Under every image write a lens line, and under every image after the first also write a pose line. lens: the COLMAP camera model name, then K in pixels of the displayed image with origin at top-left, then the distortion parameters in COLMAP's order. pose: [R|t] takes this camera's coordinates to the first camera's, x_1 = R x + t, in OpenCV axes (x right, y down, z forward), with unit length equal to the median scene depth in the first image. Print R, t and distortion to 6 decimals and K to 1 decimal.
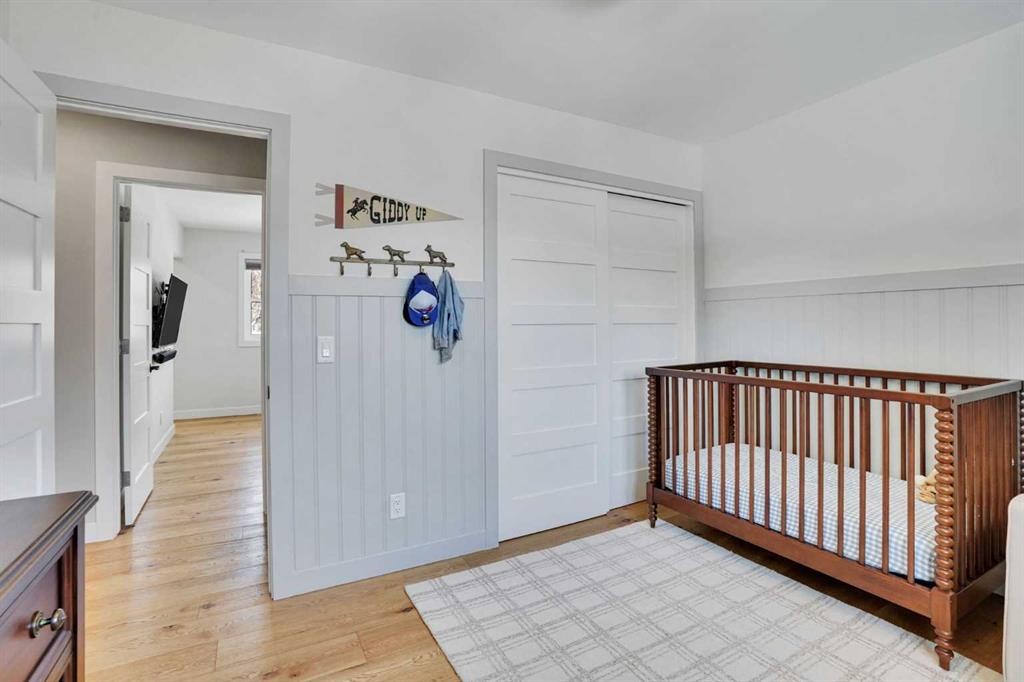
lens RADIAL K [[479.3, 0, 516.9], [0, 479.3, 343.8], [0, 0, 1]] dist [-0.074530, 0.031870]
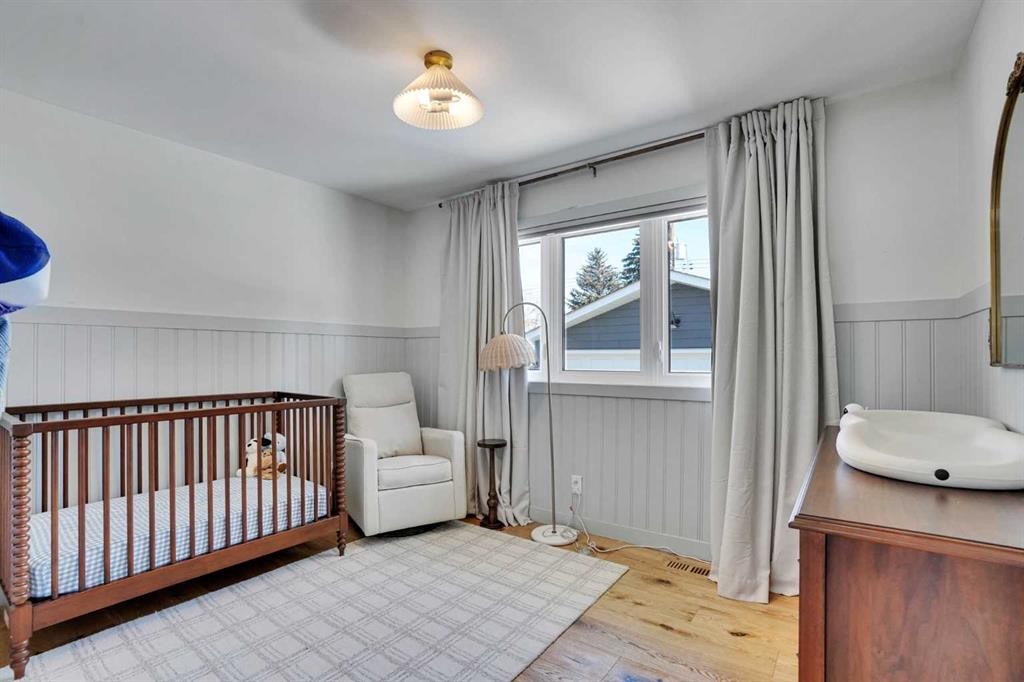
lens RADIAL K [[479.3, 0, 516.9], [0, 479.3, 343.8], [0, 0, 1]] dist [-0.074530, 0.031870]
pose [[-0.416454, 0.016741, 0.909003, -0.657590], [0.024981, 0.999664, -0.006966, -0.042302], [-0.908814, 0.019807, -0.416732, 0.764087]]
